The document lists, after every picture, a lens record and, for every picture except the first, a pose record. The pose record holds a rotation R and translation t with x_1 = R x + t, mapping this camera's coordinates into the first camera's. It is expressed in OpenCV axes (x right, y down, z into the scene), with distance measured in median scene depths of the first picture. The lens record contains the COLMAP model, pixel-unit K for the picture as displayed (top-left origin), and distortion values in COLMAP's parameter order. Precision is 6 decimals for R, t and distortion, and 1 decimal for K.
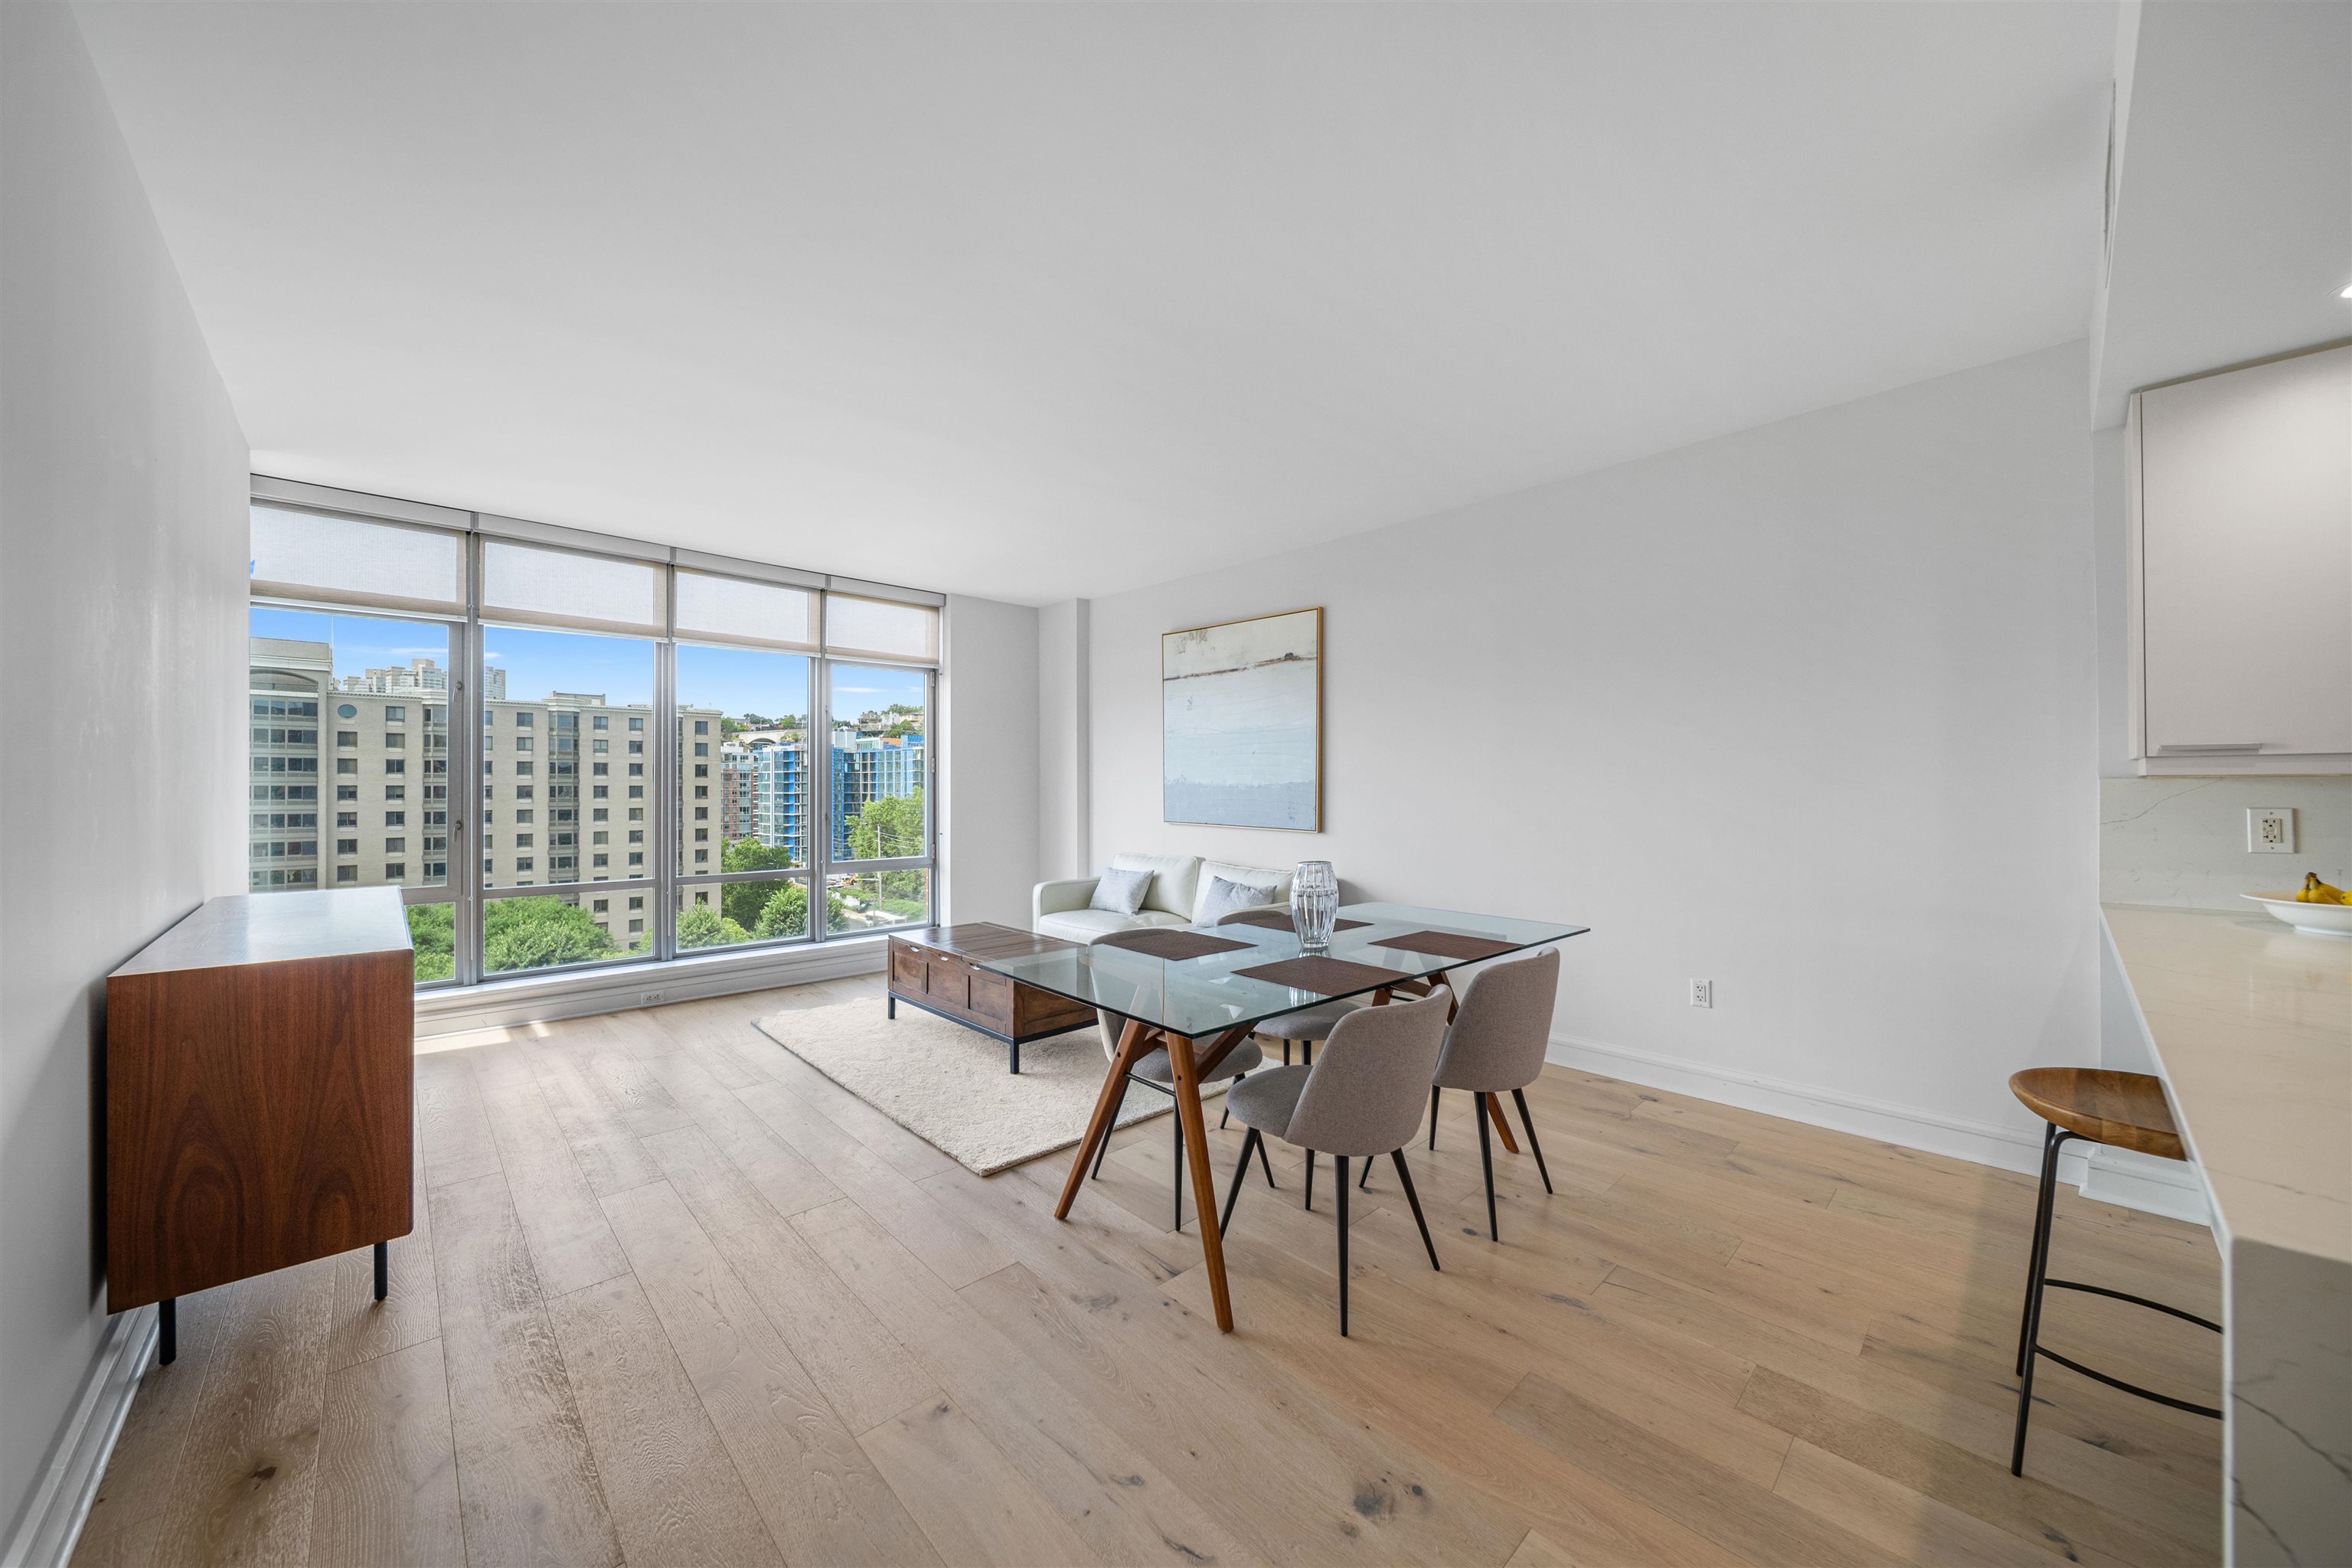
lens RADIAL K [[836.9, 0, 1170.1], [0, 836.9, 788.4], [0, 0, 1]] dist [-0.001060, -0.000103]
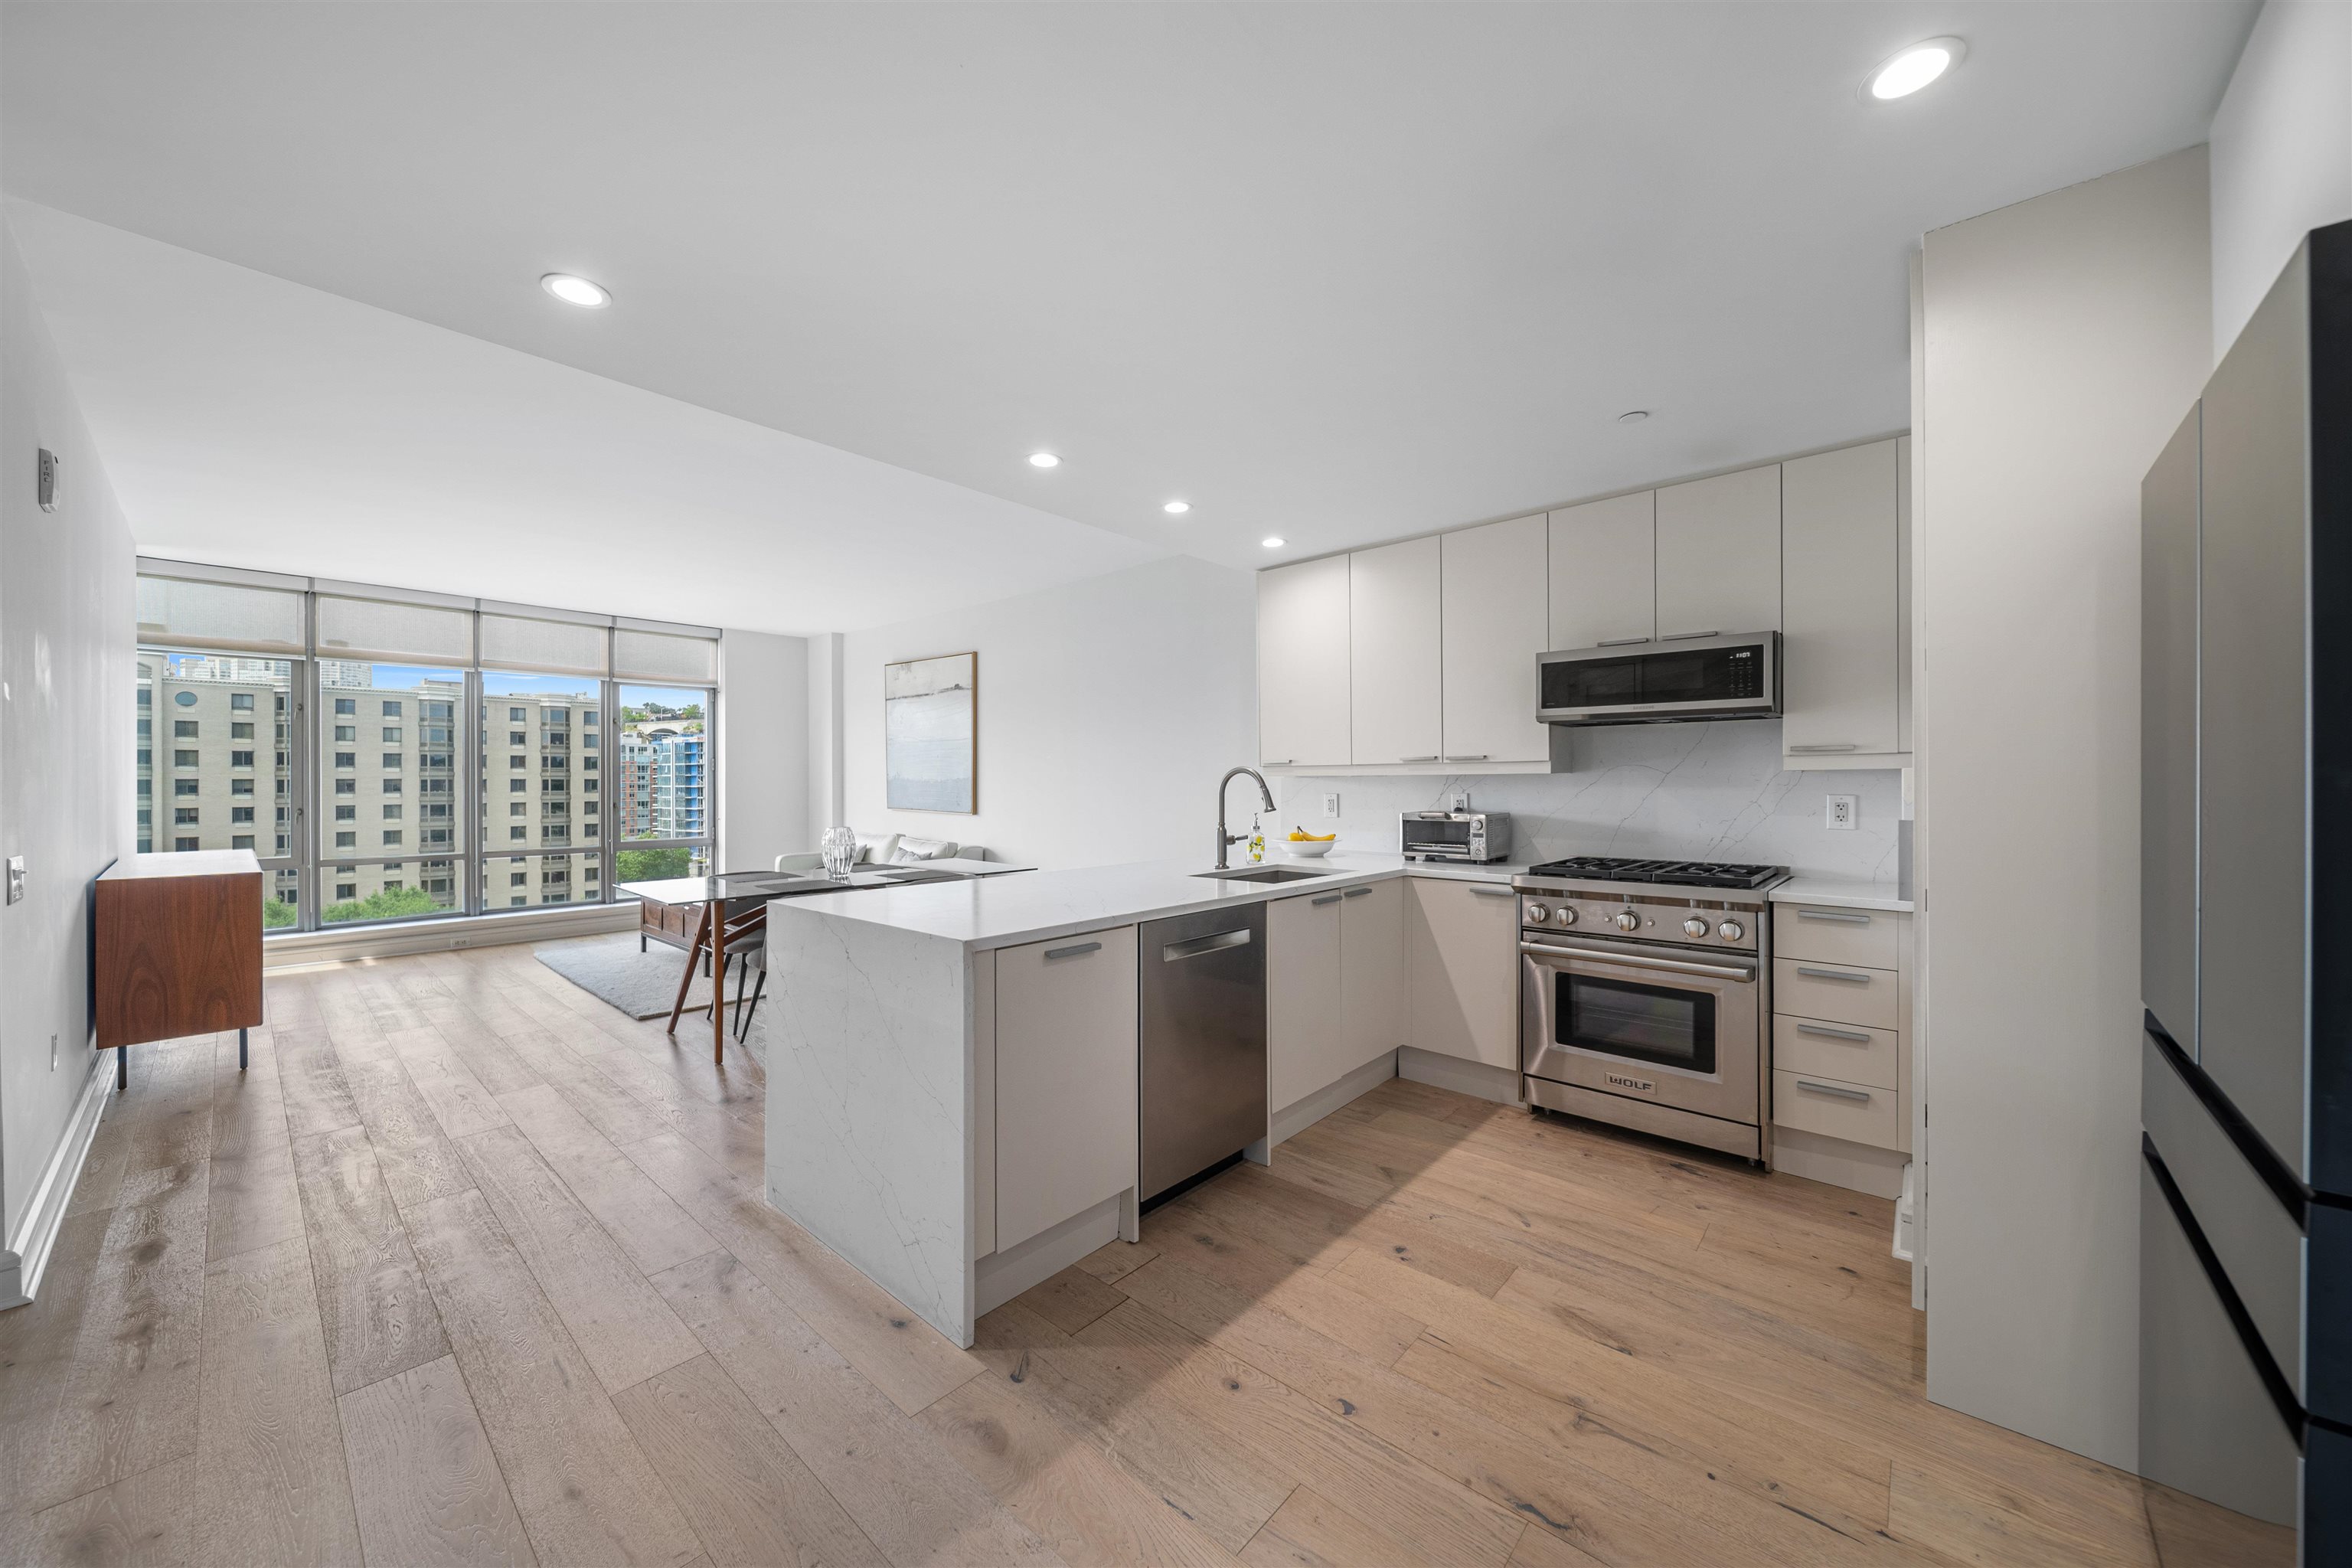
lens RADIAL K [[852.3, 0, 1176.0], [0, 852.3, 784.0], [0, 0, 1]] dist [-0.001085, -0.000170]
pose [[0.996454, -0.001524, 0.084120, 0.418899], [0.001216, 0.999992, 0.003707, -0.002857], [-0.084125, -0.003591, 0.996449, -0.460563]]
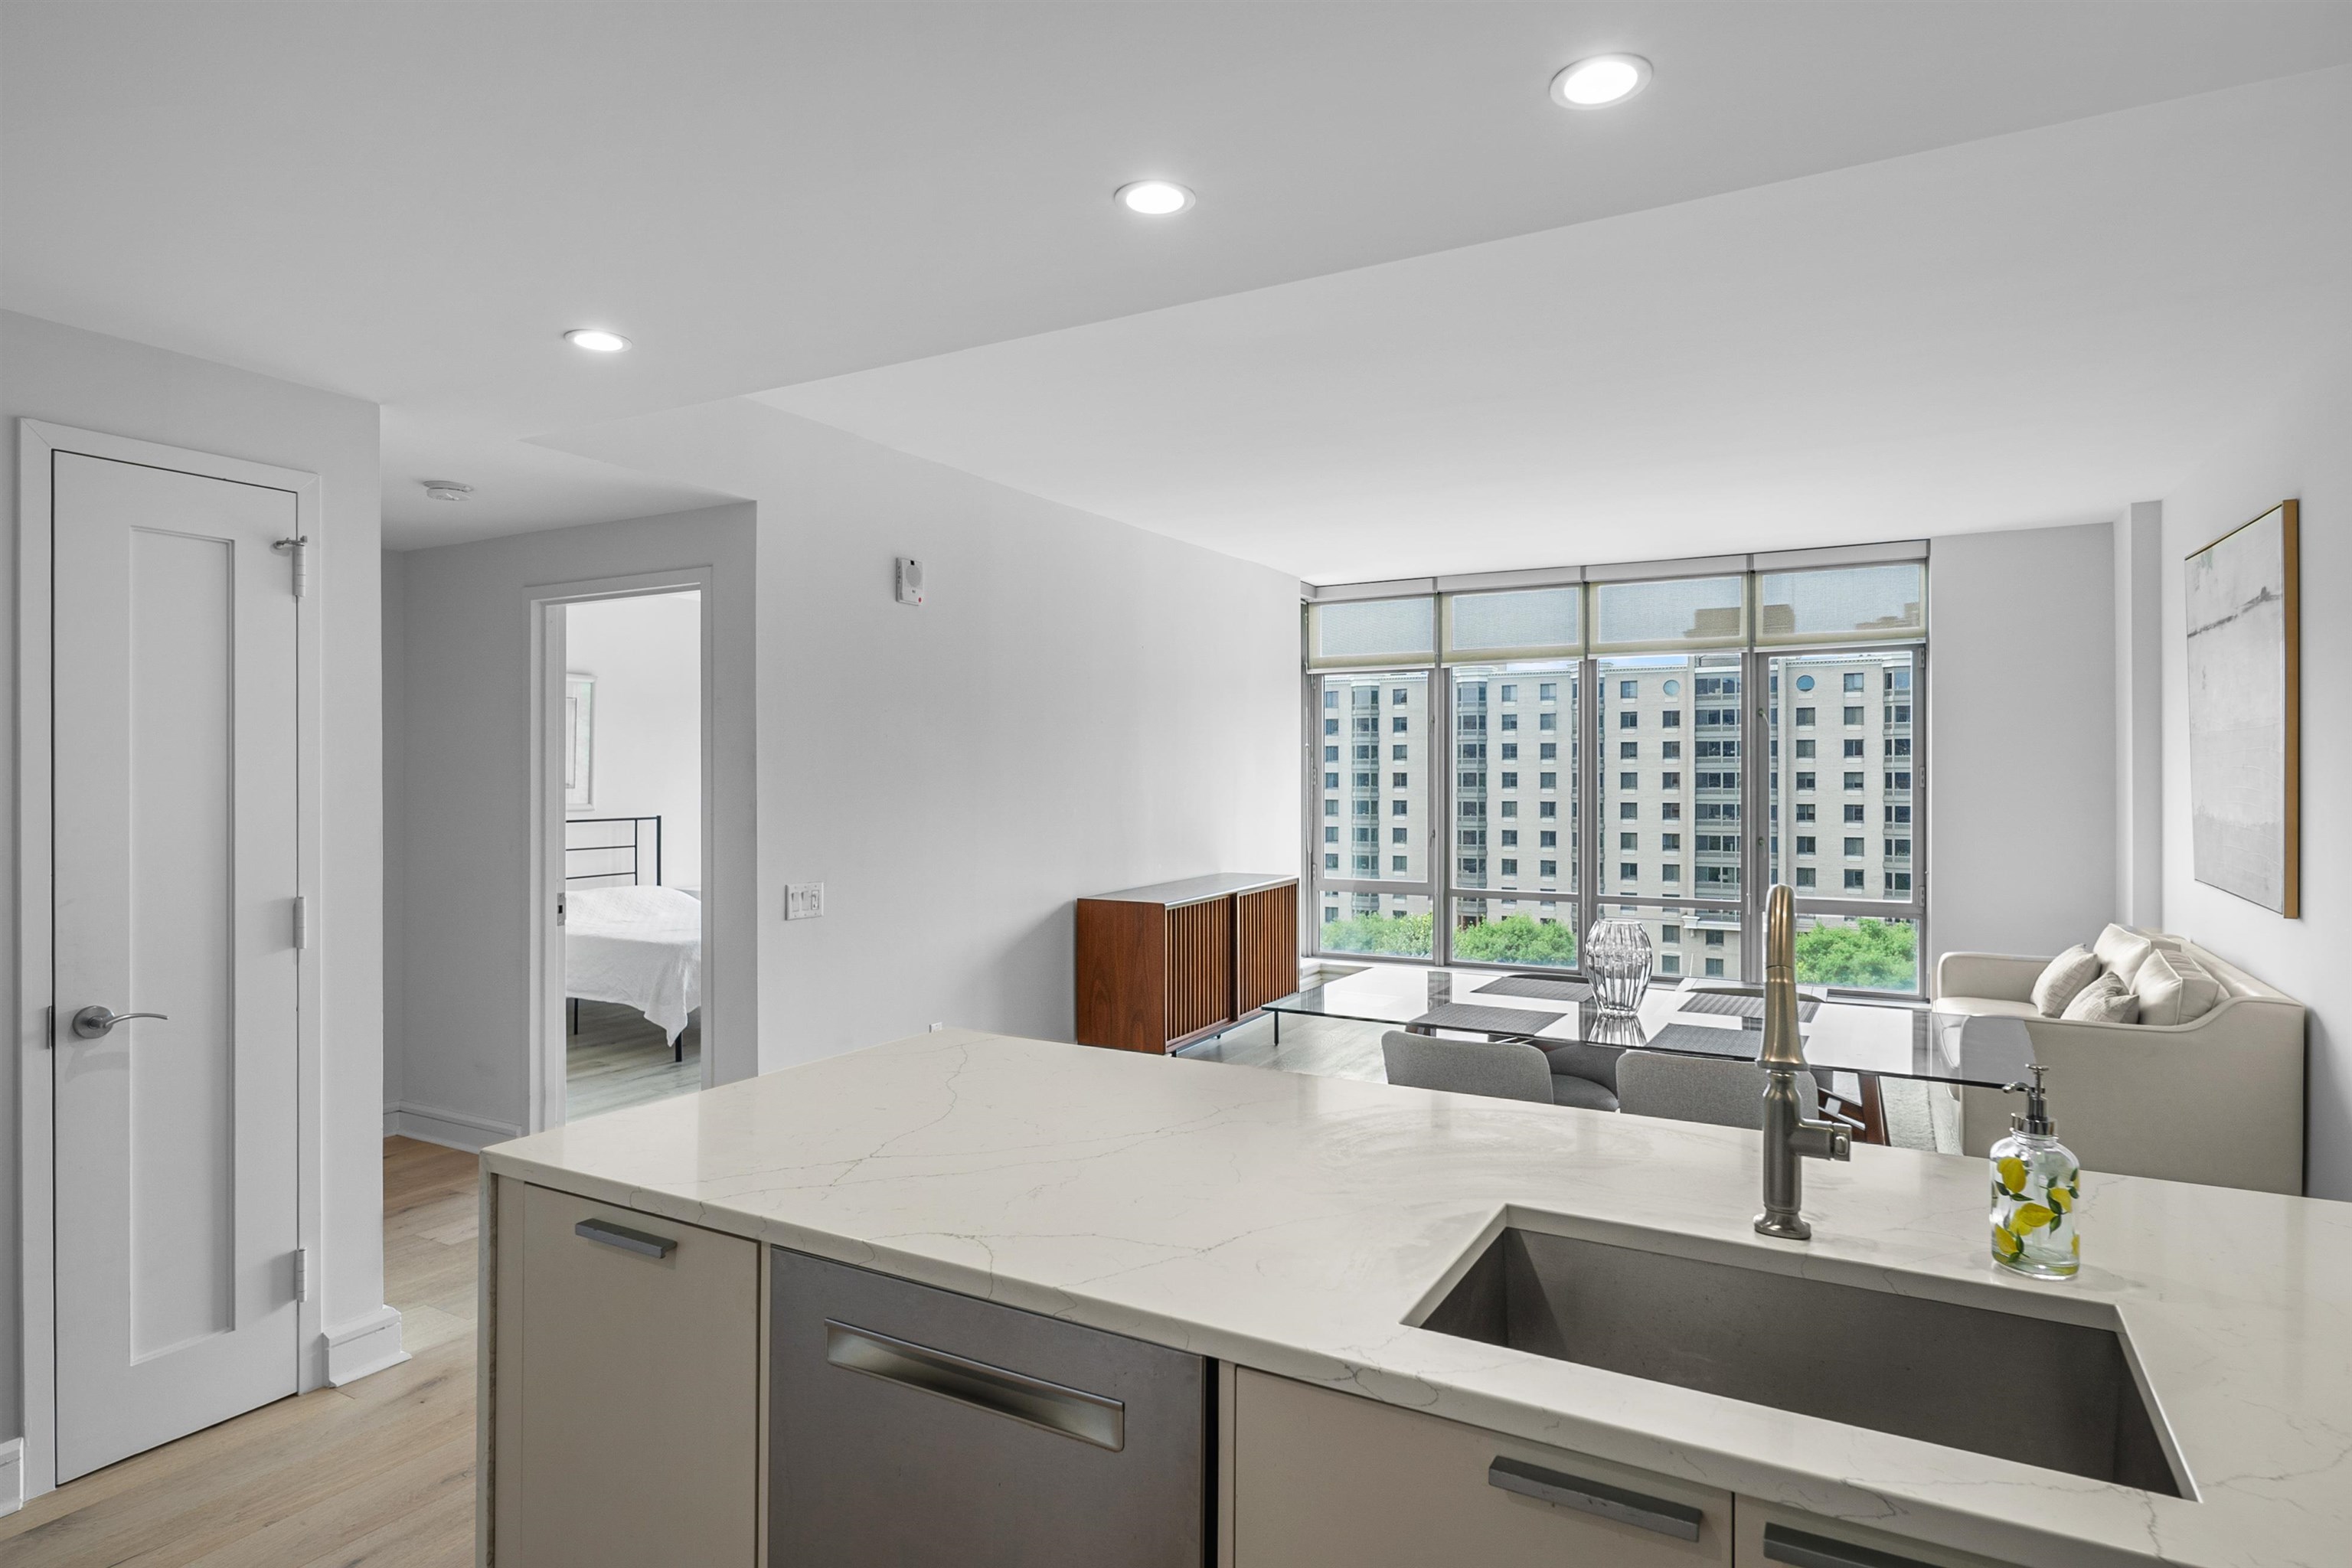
lens RADIAL K [[1285.2, 0, 1169.7], [0, 1285.2, 777.6], [0, 0, 1]] dist [0.023178, 0.000198]
pose [[0.300944, 0.004626, -0.953630, 0.814402], [-0.000987, 0.999989, 0.004540, -0.044635], [0.953641, -0.000425, 0.300946, 0.064261]]
